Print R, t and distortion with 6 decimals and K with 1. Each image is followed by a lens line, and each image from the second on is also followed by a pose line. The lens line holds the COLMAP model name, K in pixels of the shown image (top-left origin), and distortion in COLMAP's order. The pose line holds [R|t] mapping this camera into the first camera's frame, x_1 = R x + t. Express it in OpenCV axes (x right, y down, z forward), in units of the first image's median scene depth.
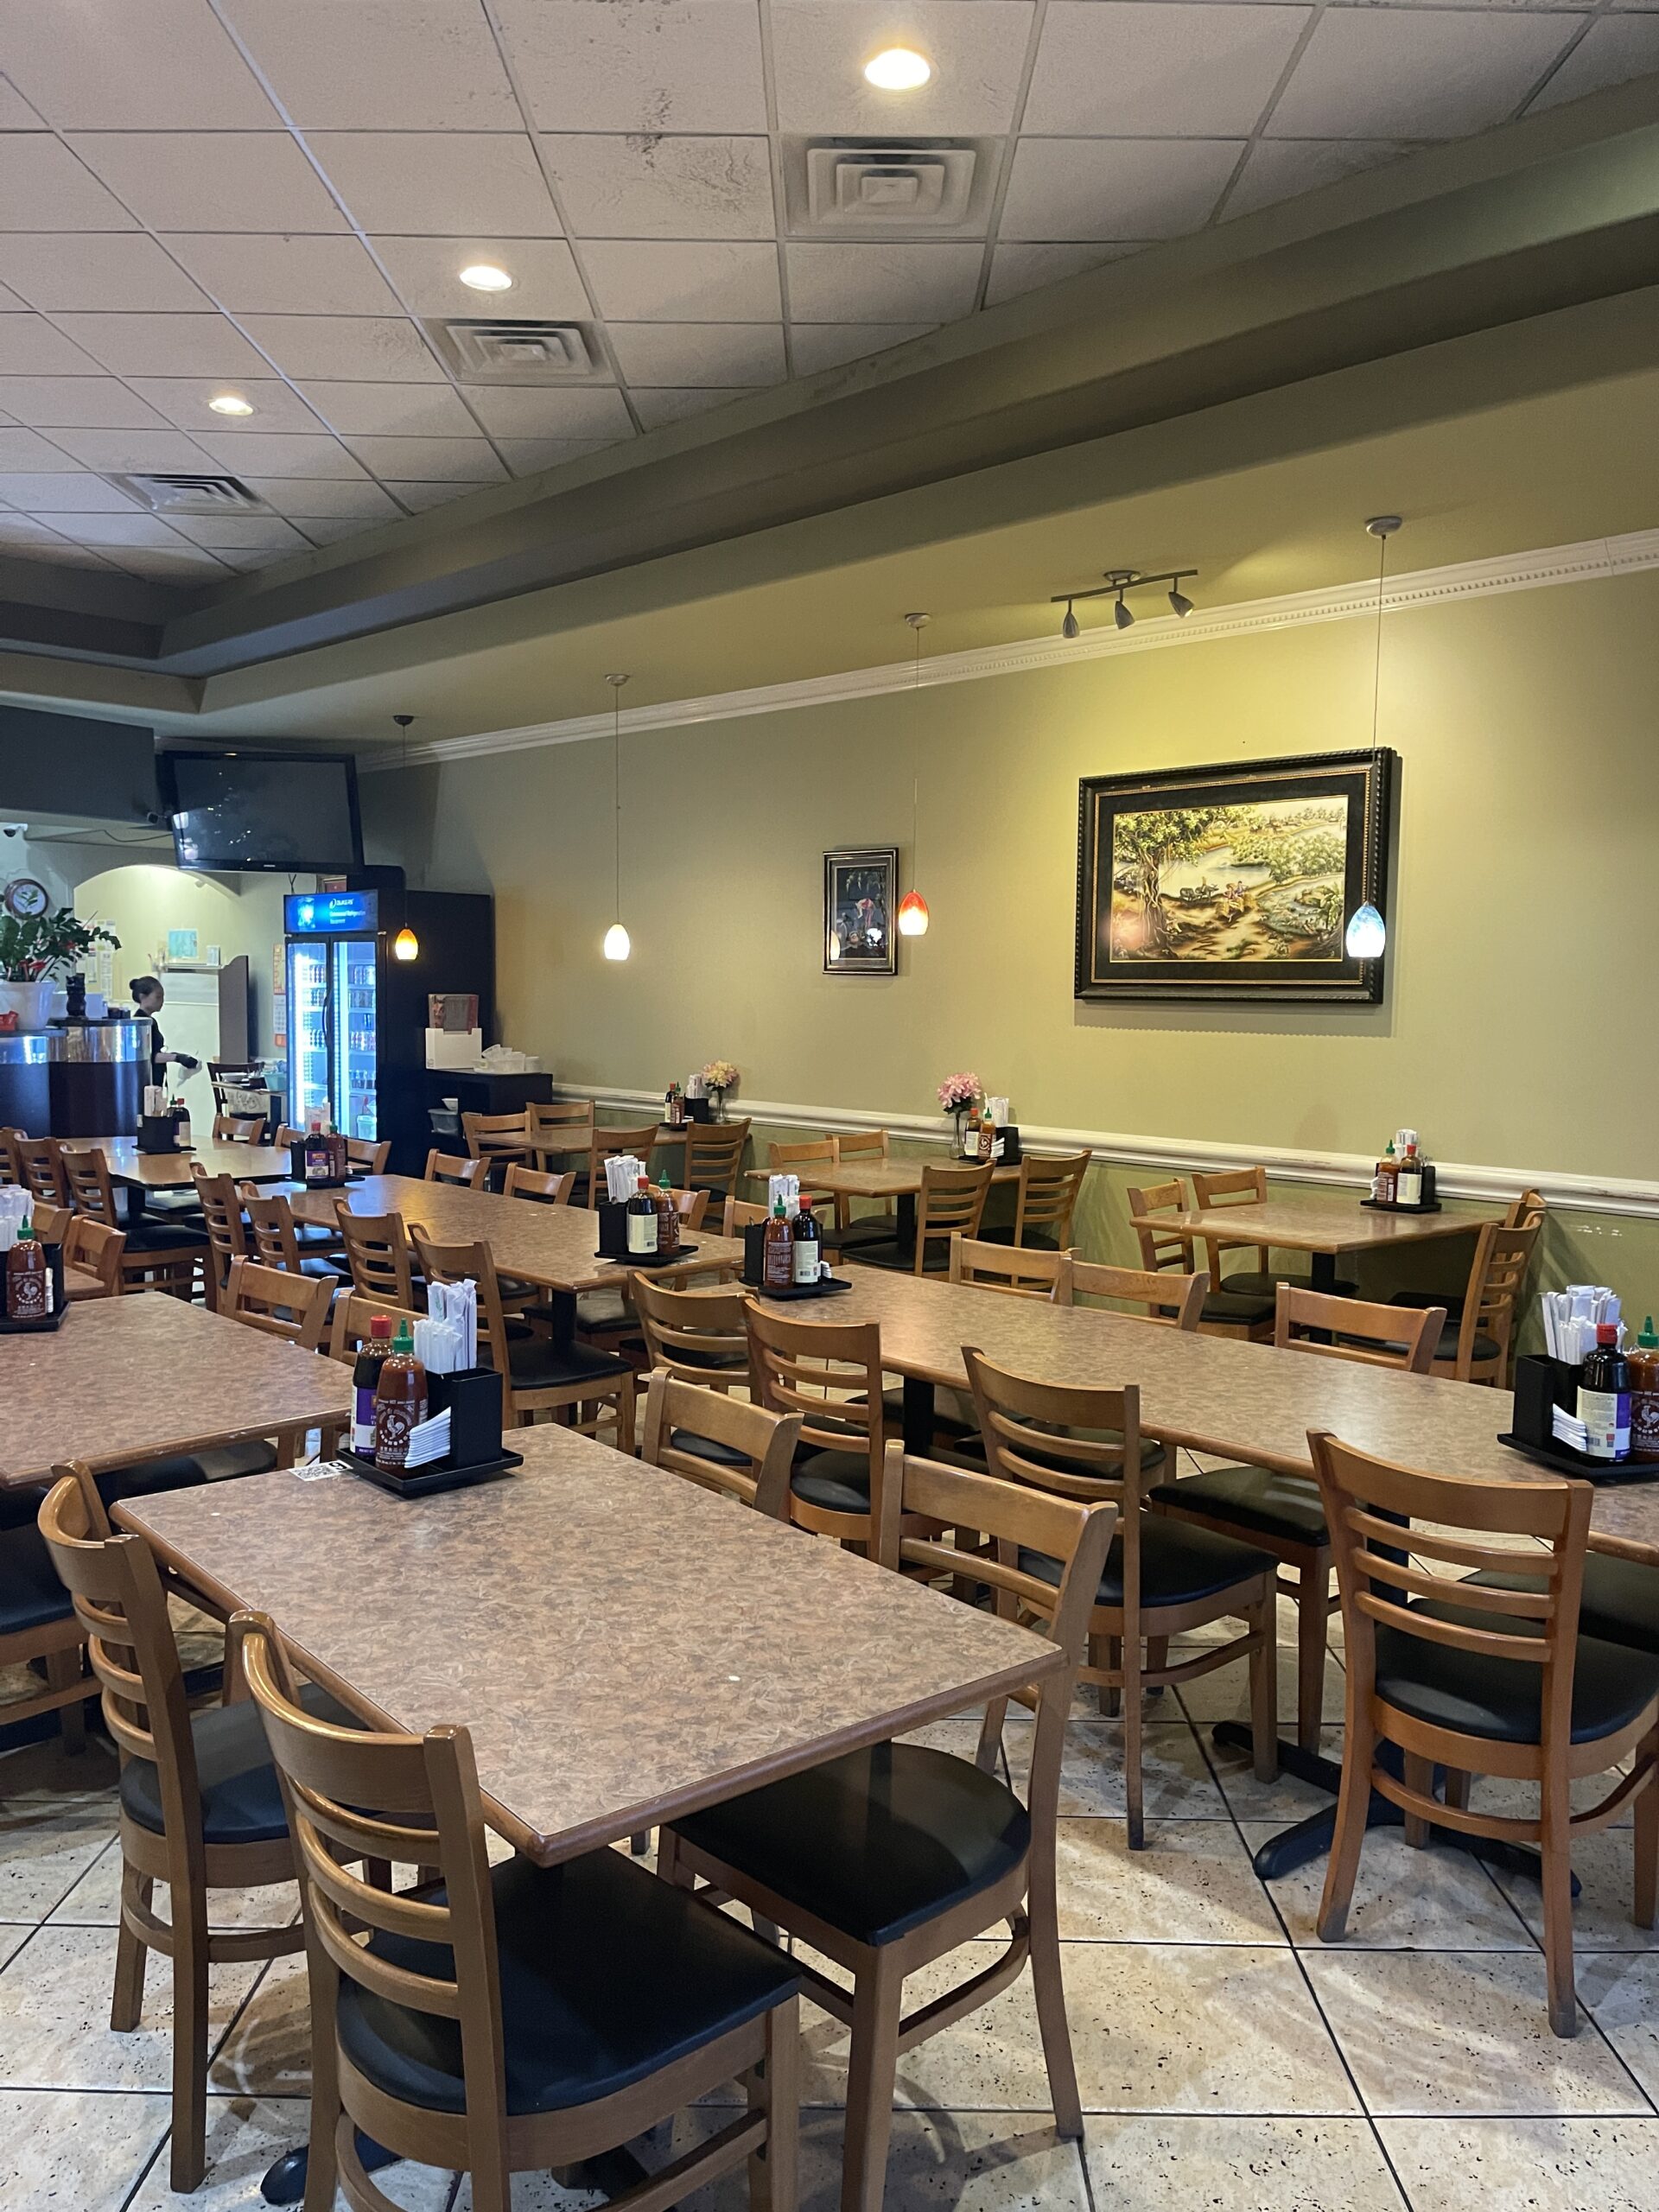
lens RADIAL K [[1651.4, 0, 838.6], [0, 1651.4, 1129.5], [0, 0, 1]] dist [0.075343, -0.103665]
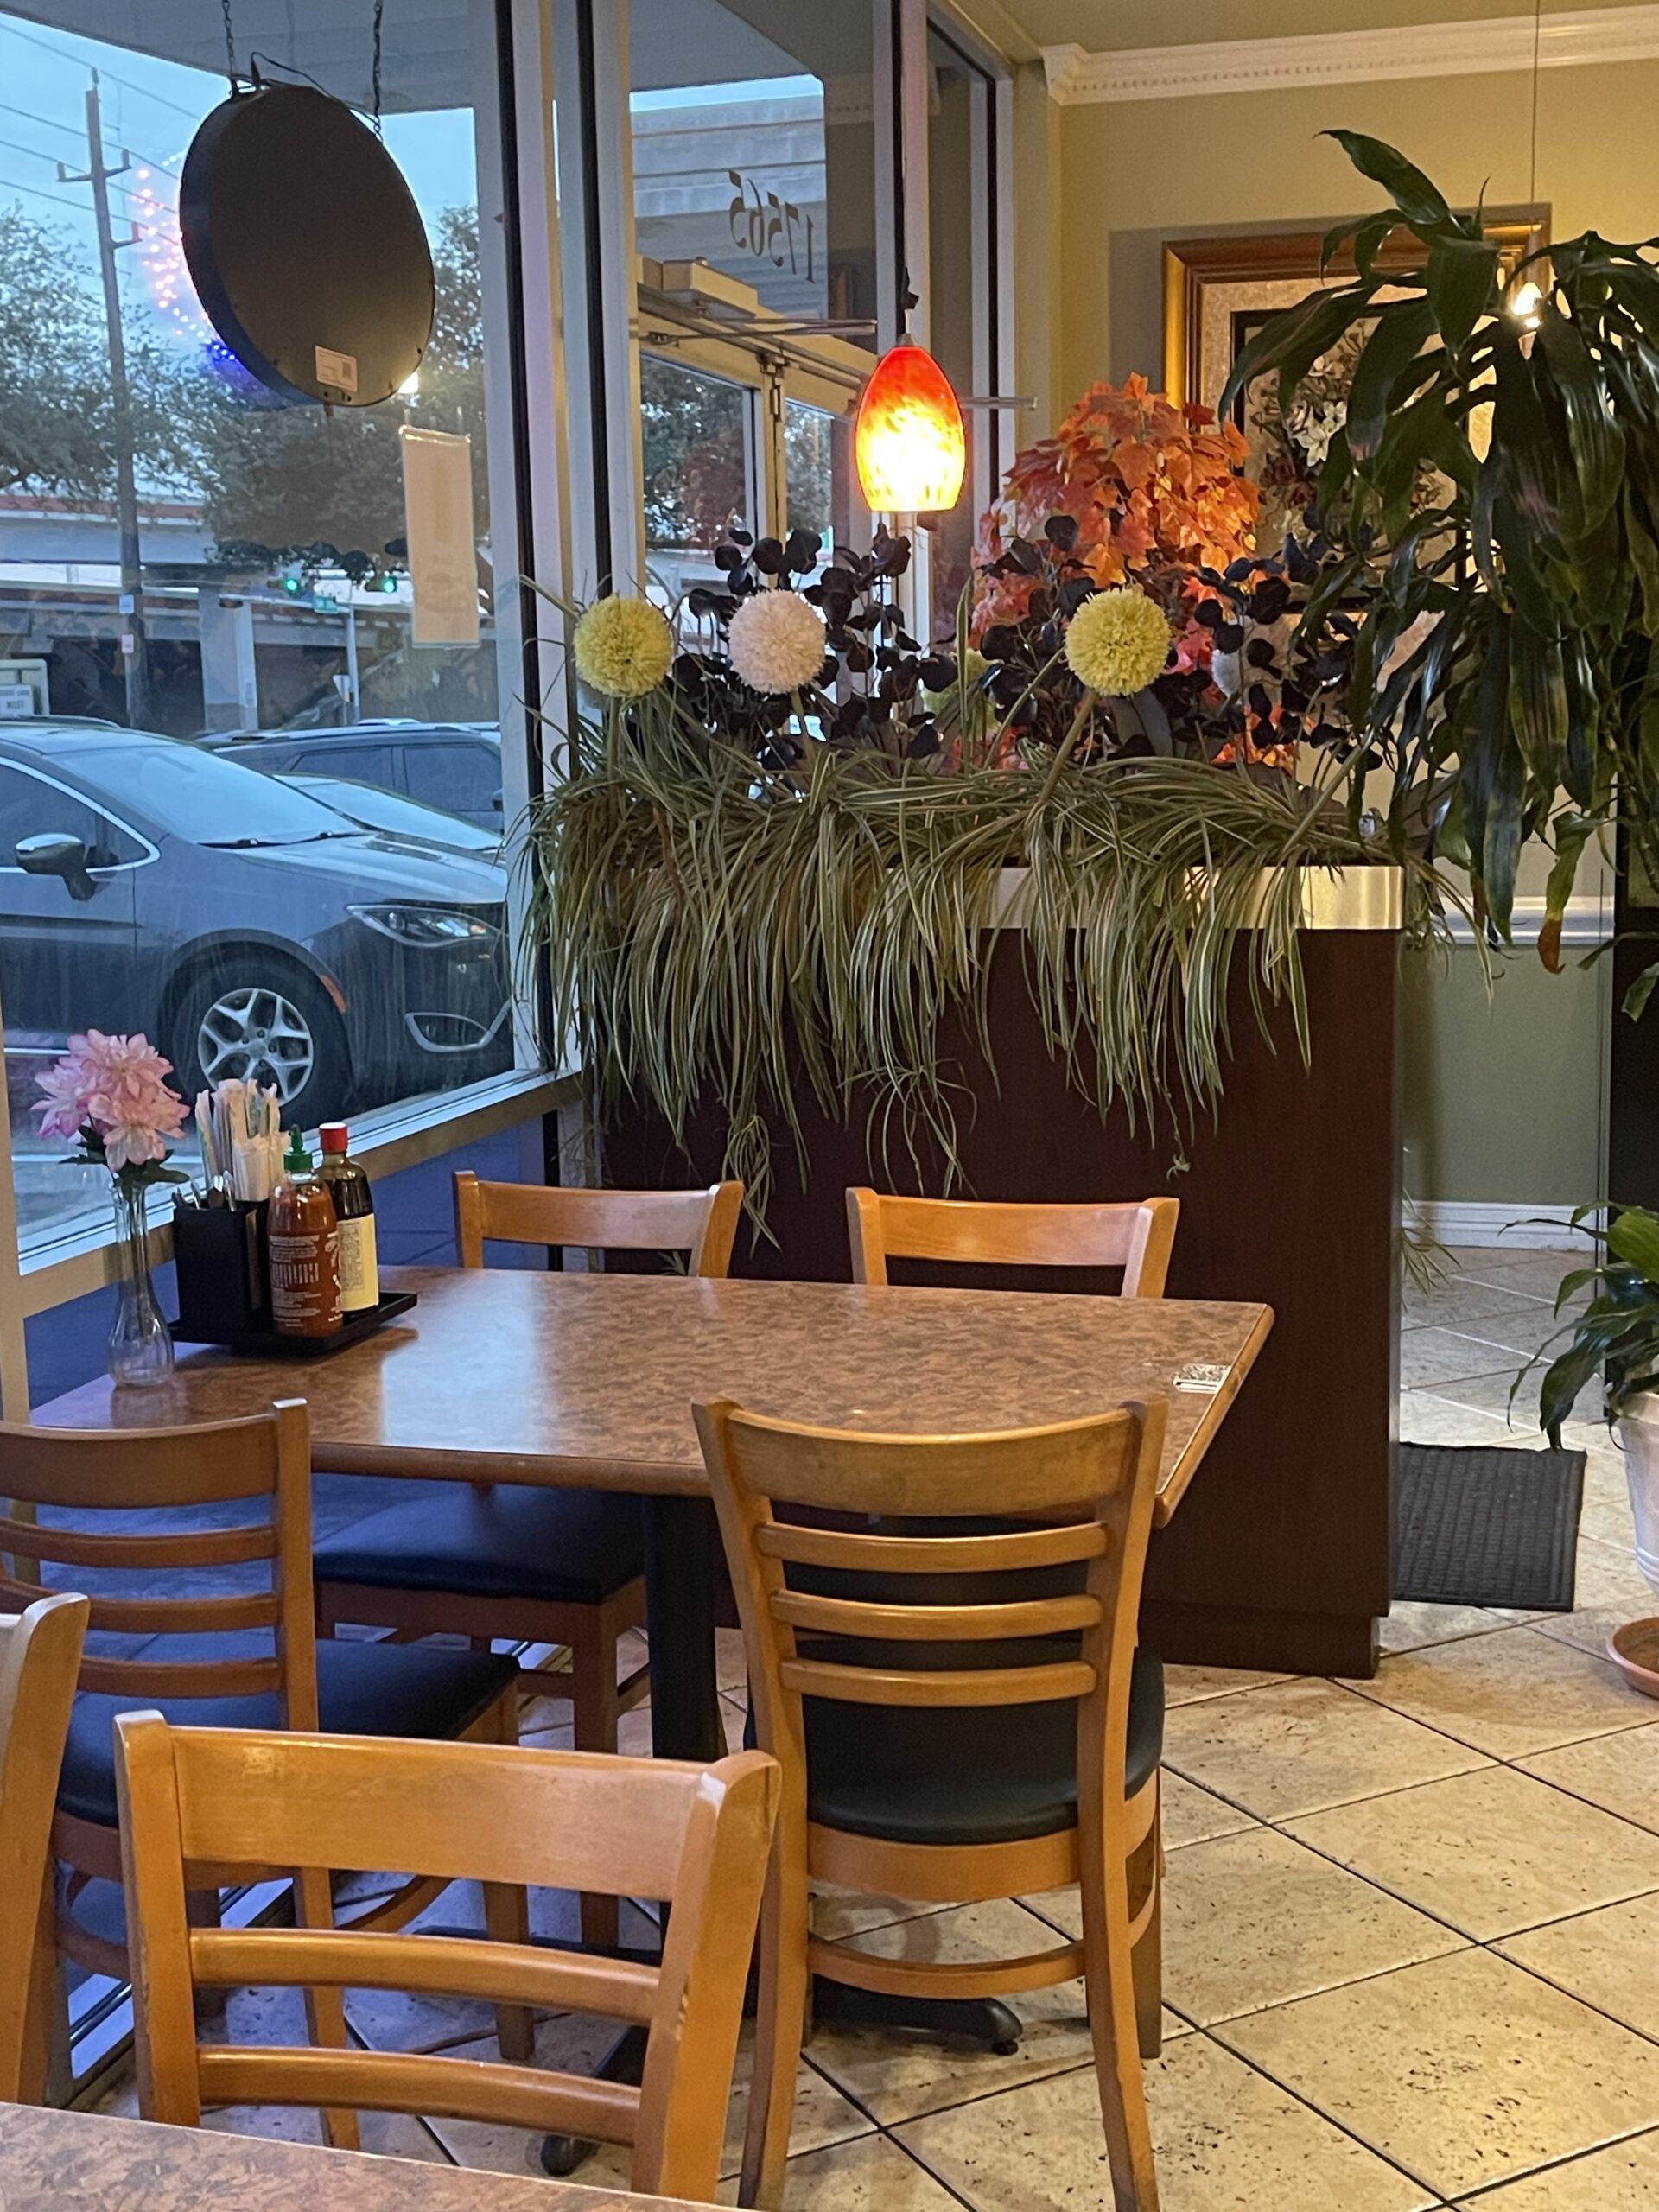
lens RADIAL K [[2682.6, 0, 829.5], [0, 2682.6, 1106.0], [0, 0, 1]] dist [0.140942, -0.331816]
pose [[-0.851050, 0.069444, -0.520472, 0.162394], [-0.060535, 0.971631, 0.228624, -0.041589], [0.521583, 0.226077, -0.822703, 0.558988]]
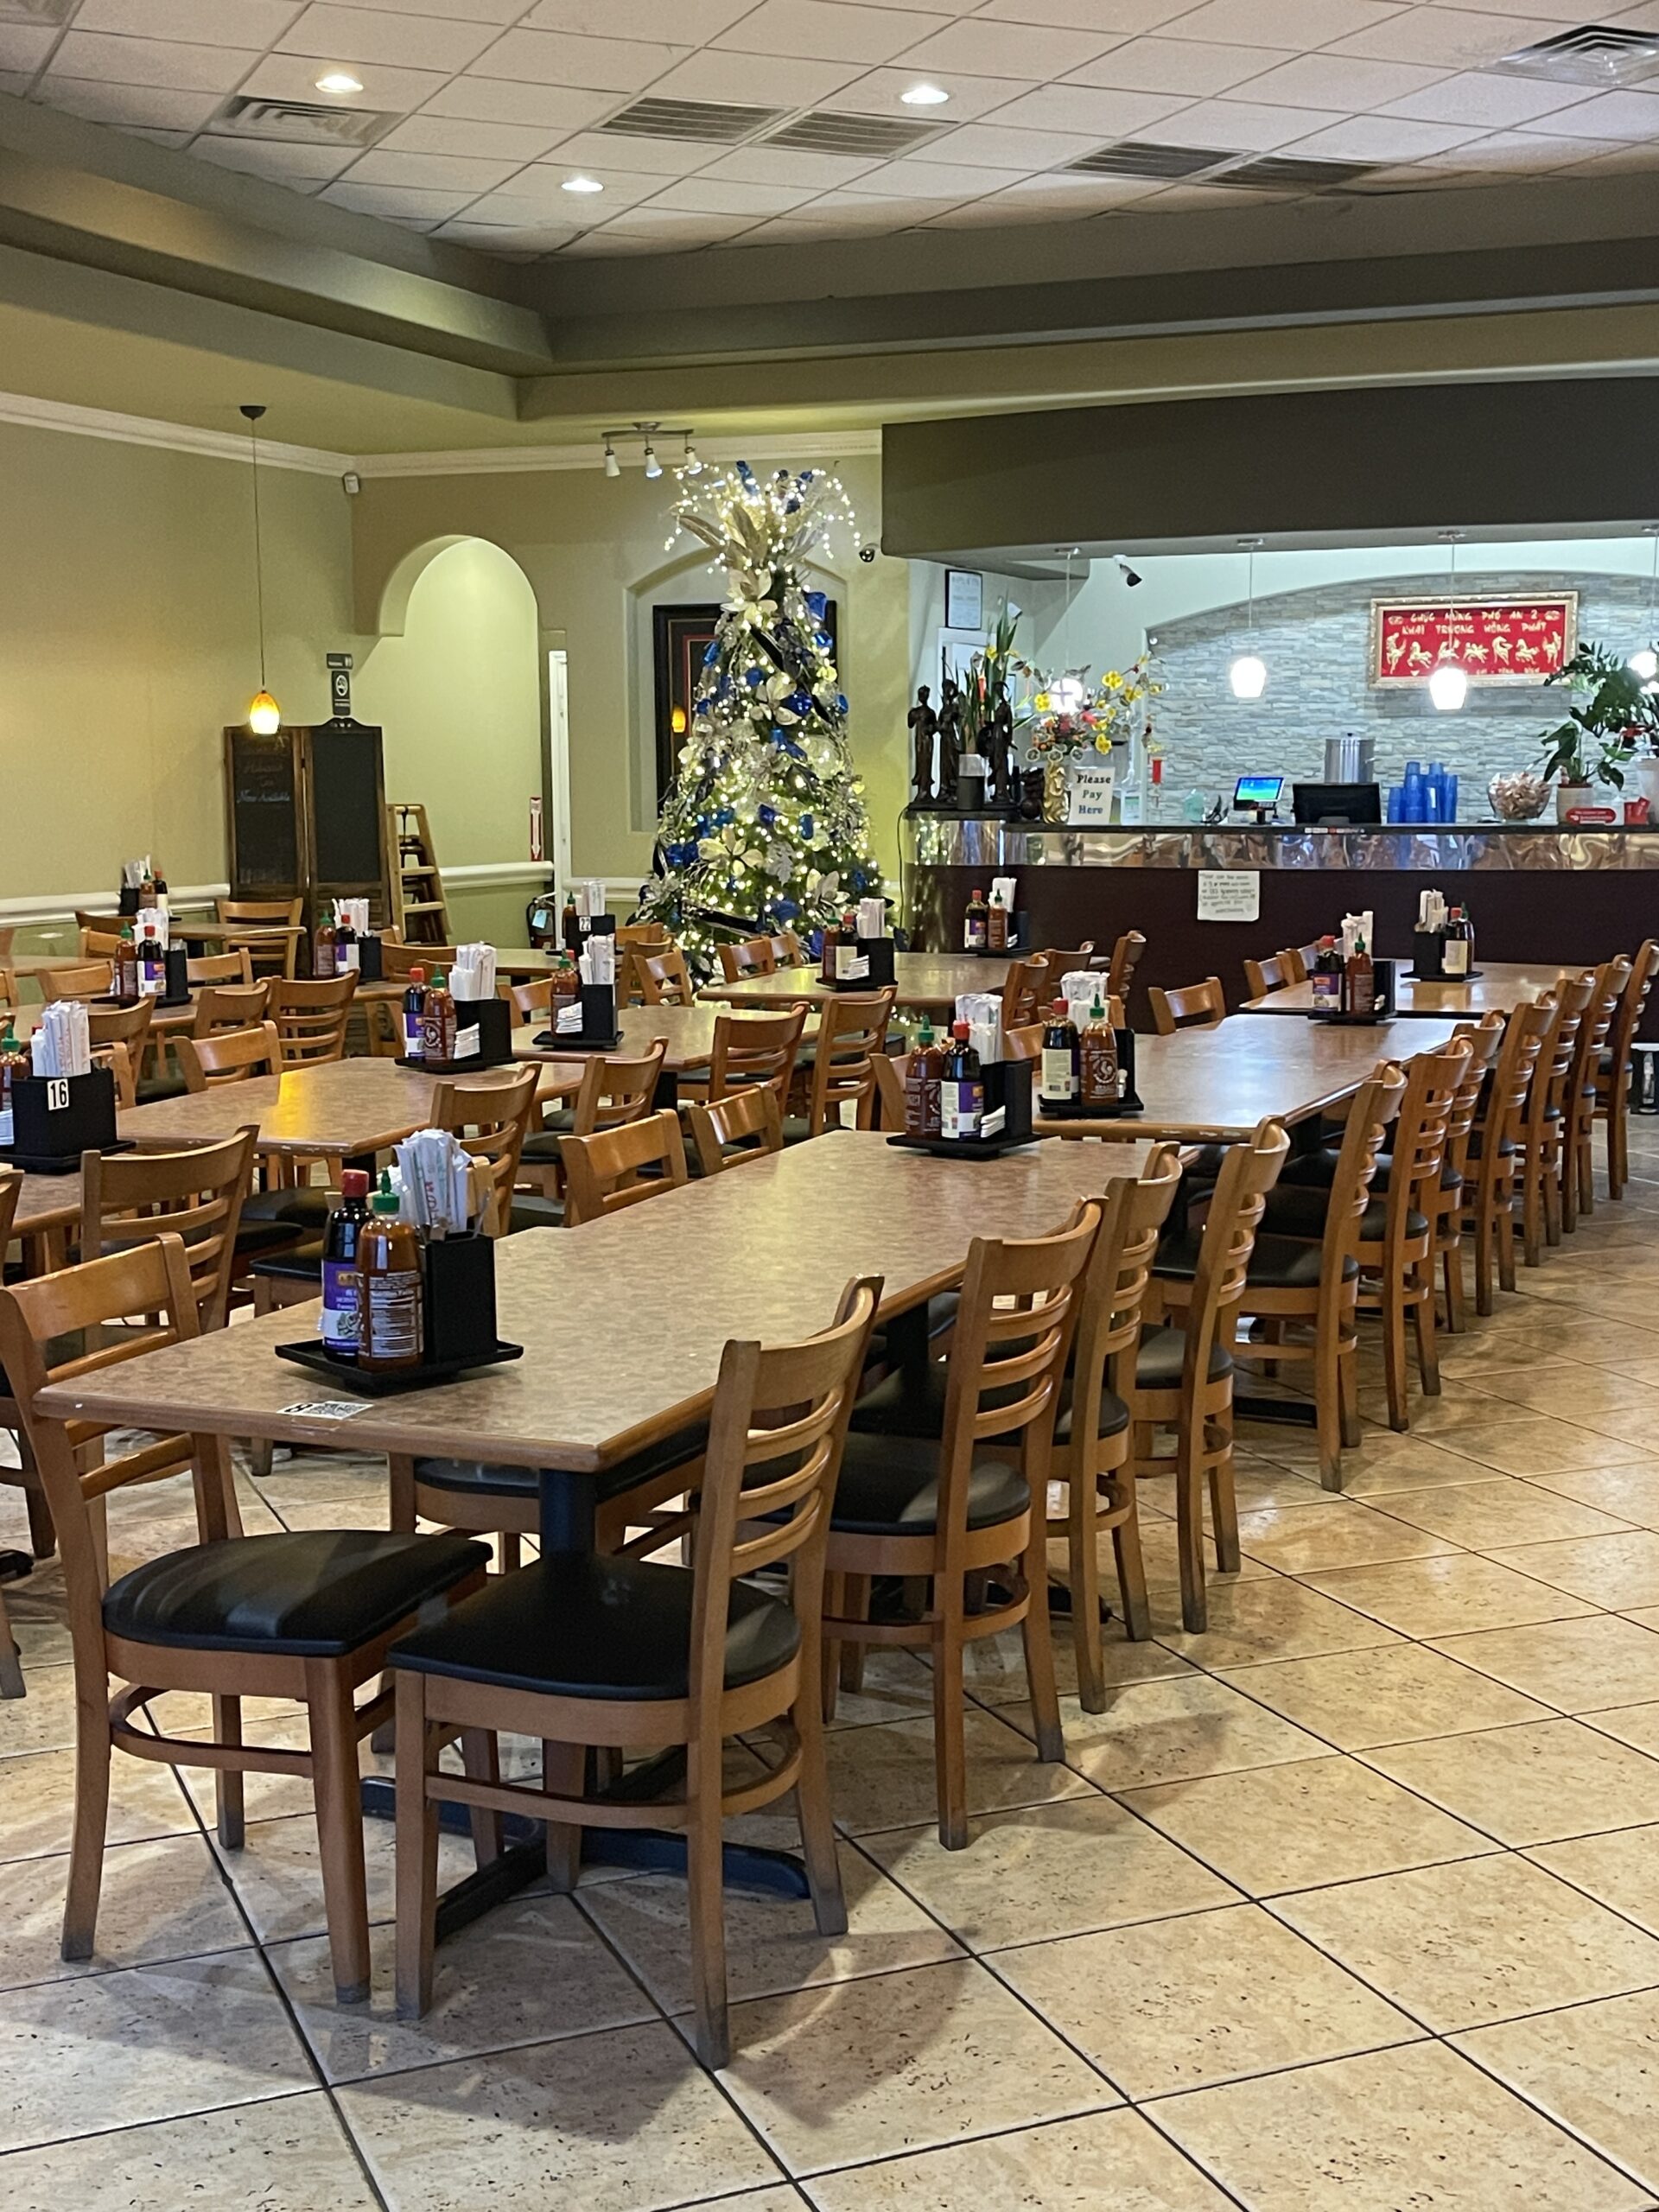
lens RADIAL K [[2682.6, 0, 829.5], [0, 2682.6, 1106.0], [0, 0, 1]] dist [0.140942, -0.331816]
pose [[0.398376, 0.101571, -0.911581, 0.541363], [-0.072281, 0.994235, 0.079192, -0.006317], [0.914370, 0.034342, 0.403421, 0.236755]]
